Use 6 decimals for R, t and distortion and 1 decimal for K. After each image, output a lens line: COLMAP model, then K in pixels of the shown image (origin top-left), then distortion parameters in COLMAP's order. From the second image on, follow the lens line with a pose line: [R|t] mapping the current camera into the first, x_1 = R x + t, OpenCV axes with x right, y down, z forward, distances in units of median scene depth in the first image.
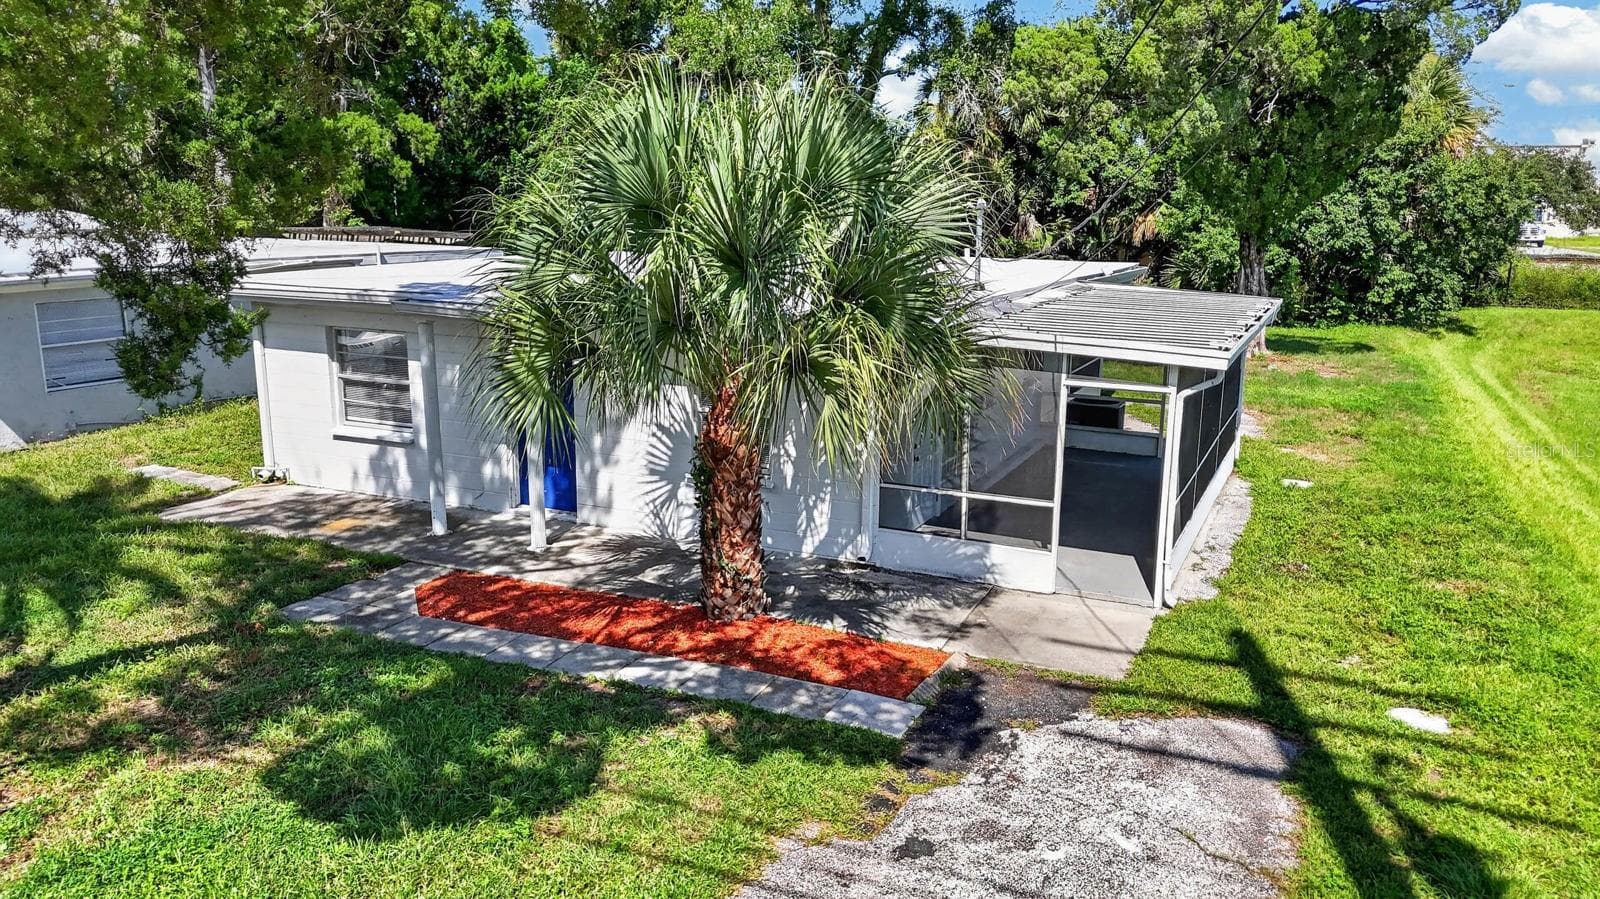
lens RADIAL K [[1185.5, 0, 800.0], [0, 1185.5, 449.5], [0, 0, 1]] dist [0.040993, -0.002827]
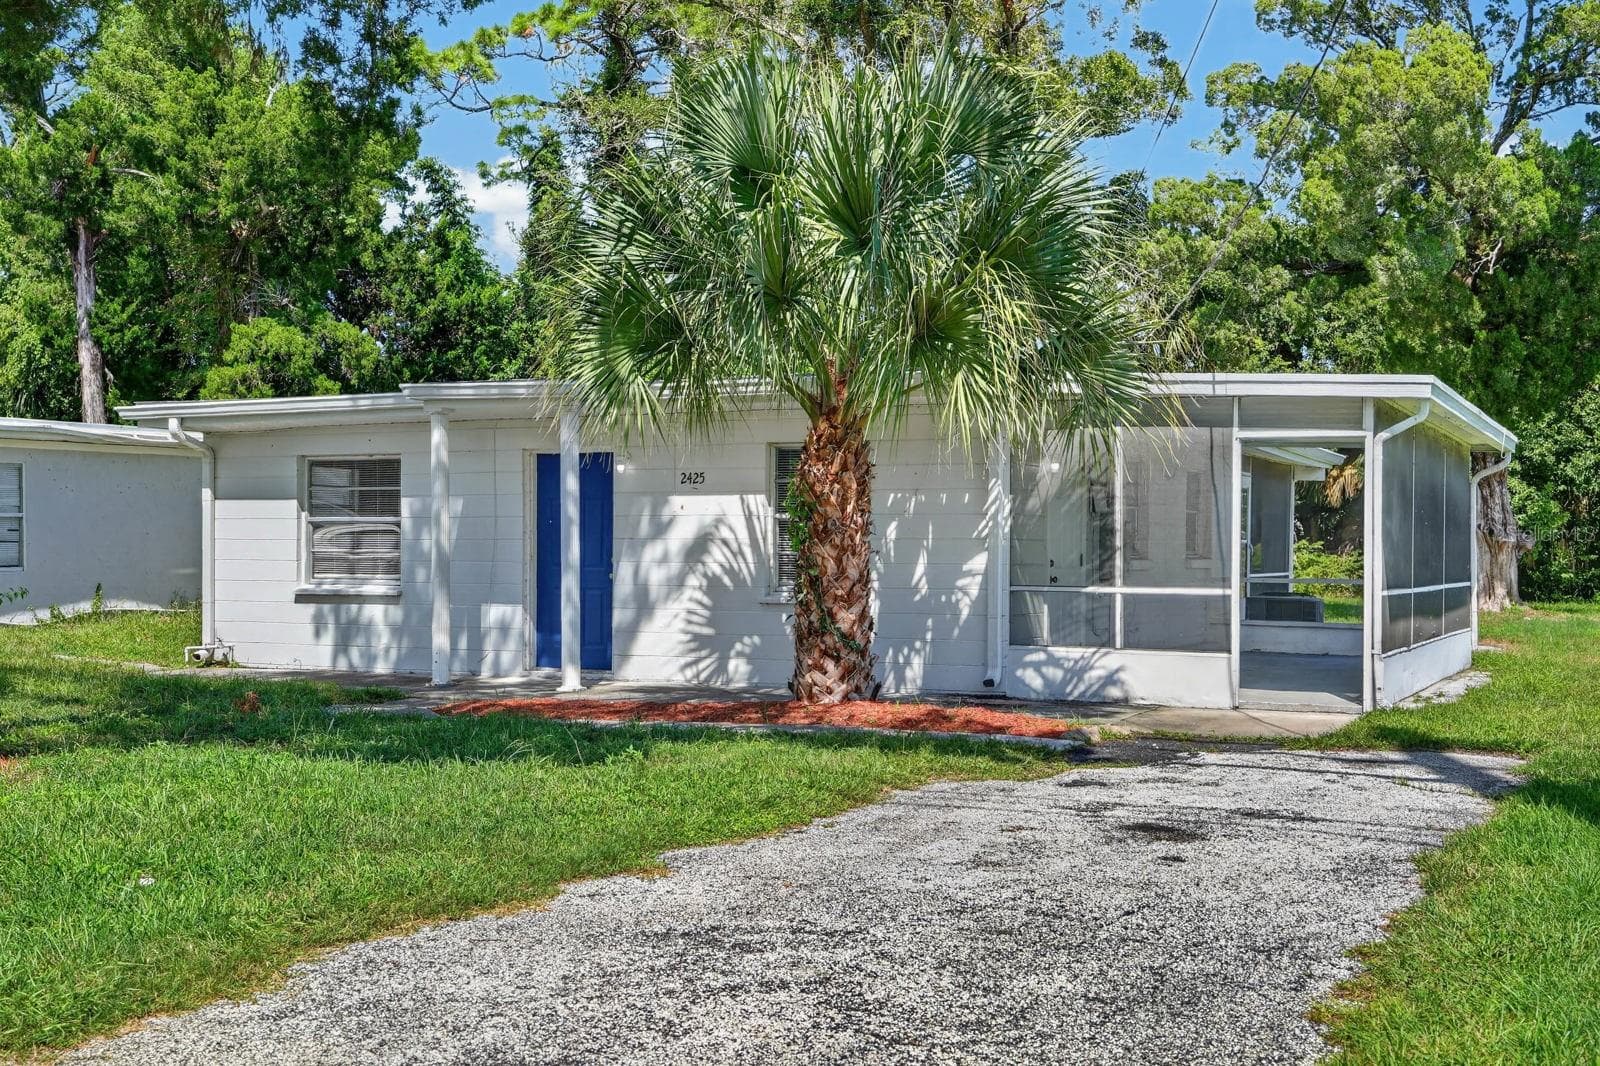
lens RADIAL K [[1798.3, 0, 784.5], [0, 1798.3, 538.5], [0, 0, 1]] dist [-0.011242, 0.022857]
pose [[0.999548, -0.004623, -0.029703, -0.023510], [-0.001737, 0.977570, -0.210603, 0.126949], [0.030010, 0.210559, 0.977120, -0.091365]]
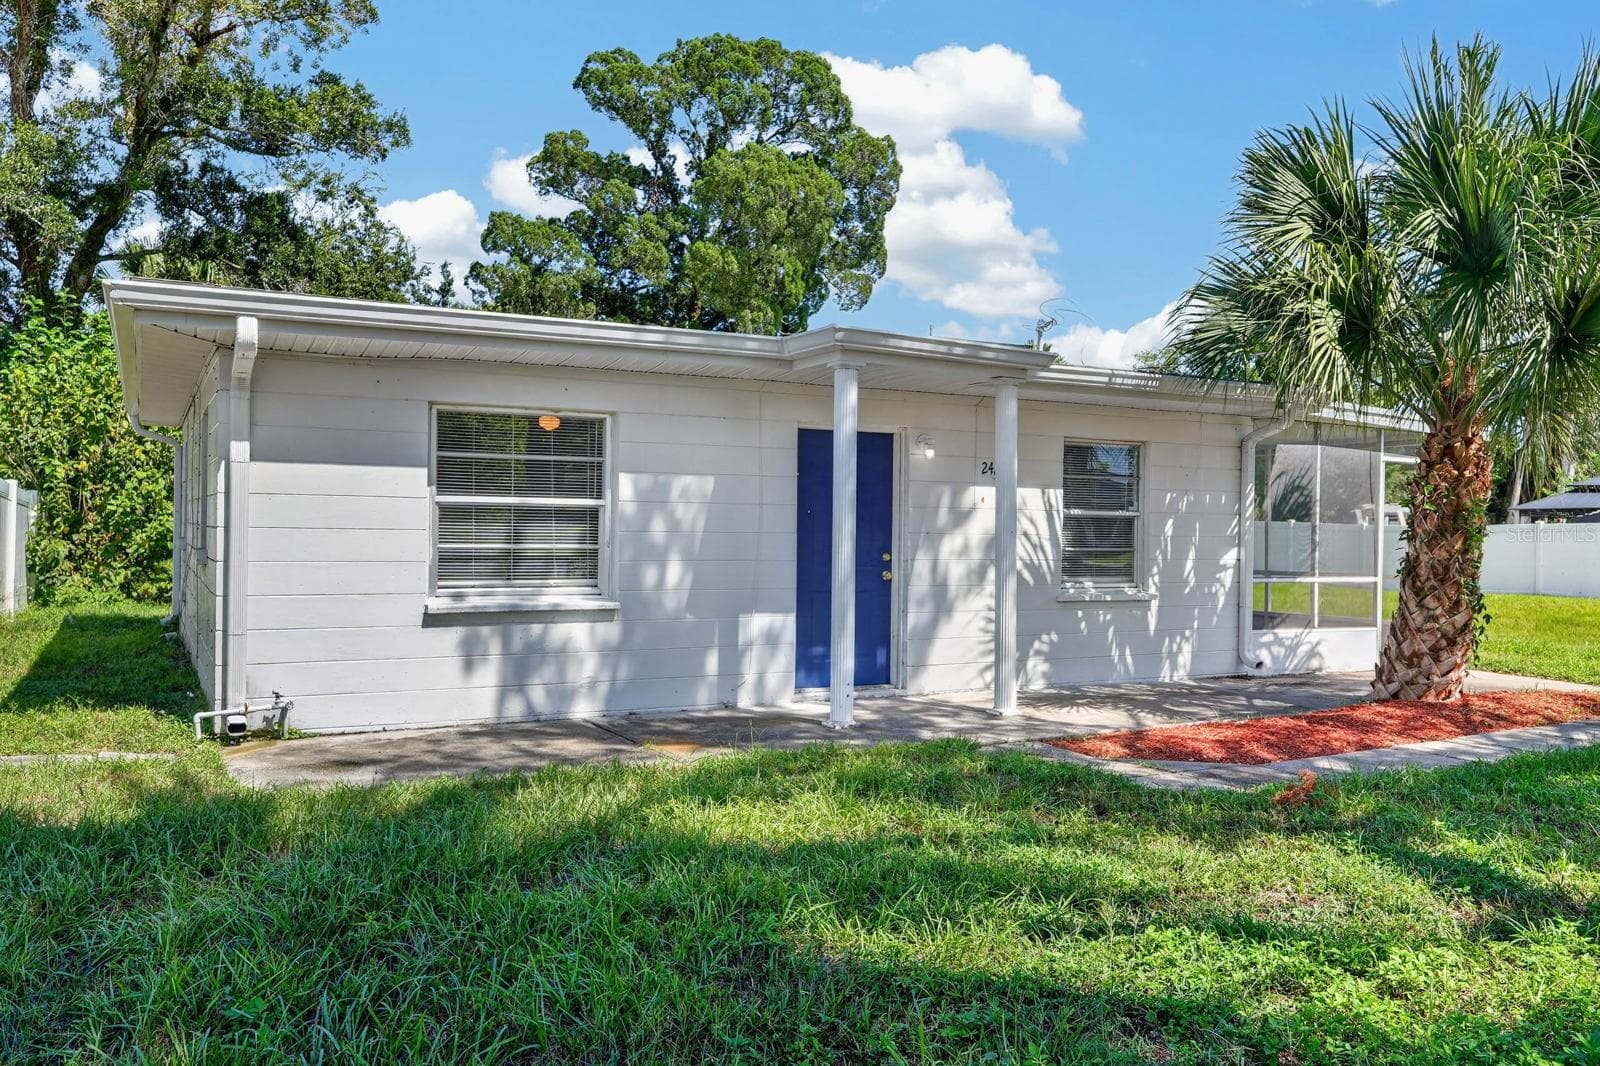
lens RADIAL K [[1271.3, 0, 695.5], [0, 1271.3, 530.3], [0, 0, 1]] dist [-0.005866, -0.002091]
pose [[0.629791, 0.002529, 0.776760, -0.483280], [0.156374, 0.979109, -0.129974, 0.025998], [-0.760861, 0.203322, 0.616239, 0.371126]]
